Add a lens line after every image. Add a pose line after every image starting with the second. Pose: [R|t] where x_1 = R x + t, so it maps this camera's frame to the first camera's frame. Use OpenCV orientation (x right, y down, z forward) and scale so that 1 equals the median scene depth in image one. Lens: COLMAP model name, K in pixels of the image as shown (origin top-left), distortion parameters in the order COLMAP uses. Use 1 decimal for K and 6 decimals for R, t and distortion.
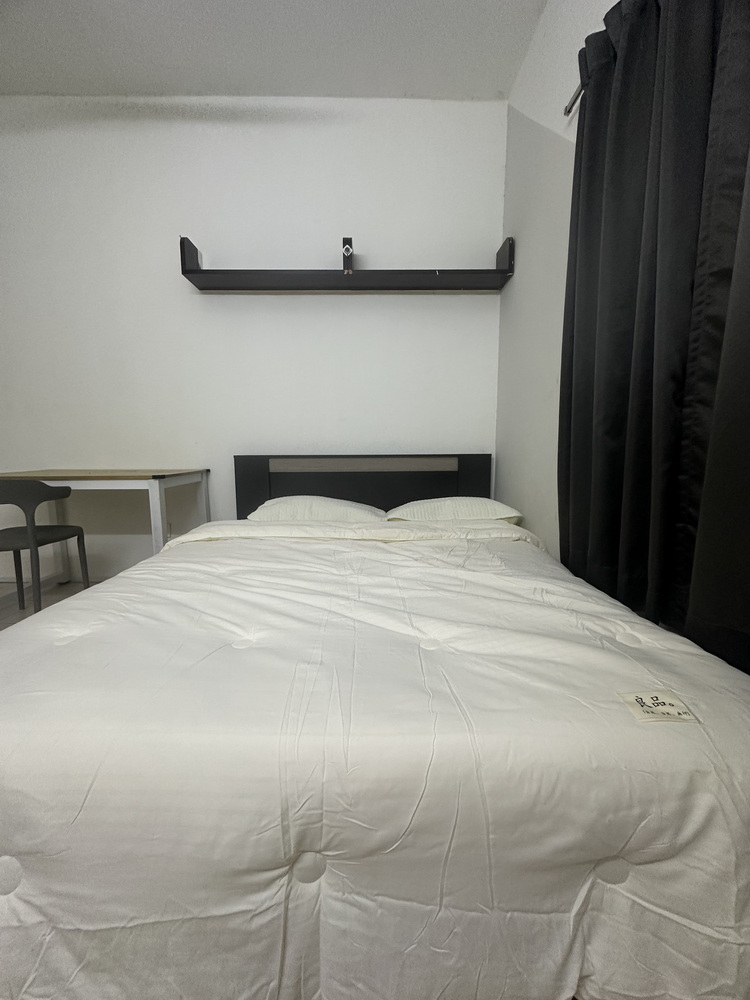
lens RADIAL K [[400.0, 0, 377.5], [0, 400.0, 498.7], [0, 0, 1]] dist [-0.003079, 0.000862]
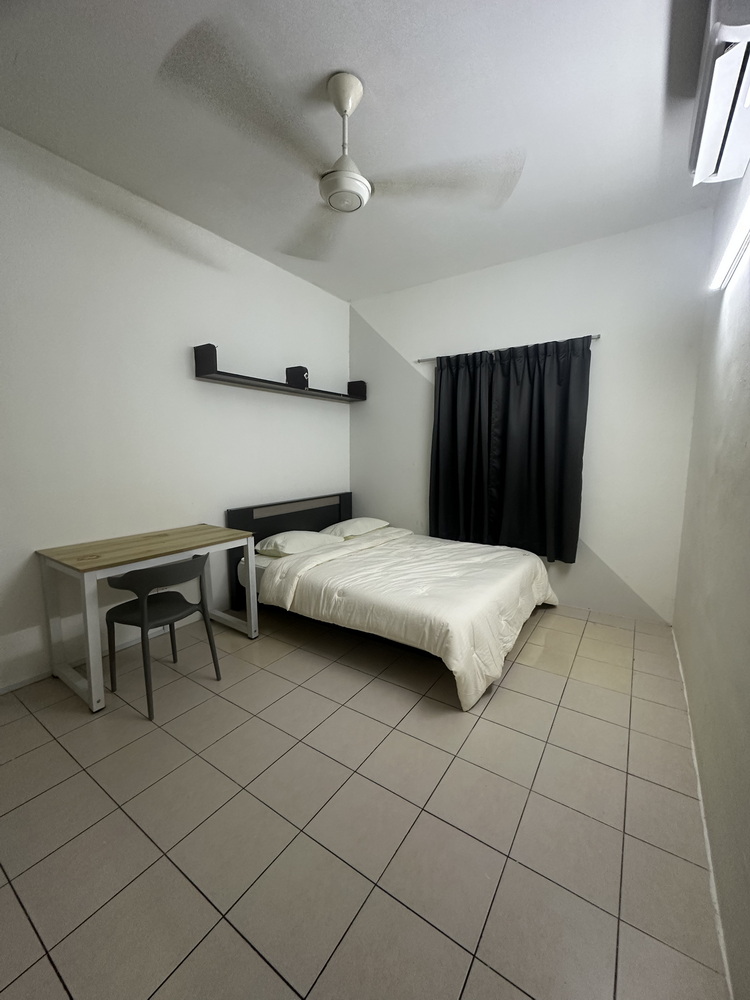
lens RADIAL K [[400.0, 0, 377.5], [0, 400.0, 498.7], [0, 0, 1]] dist [-0.003079, 0.000862]
pose [[0.567497, -0.093971, 0.817996, -2.218611], [0.096690, 0.994198, 0.047133, -0.311239], [-0.817679, 0.052344, 0.573290, -0.221567]]
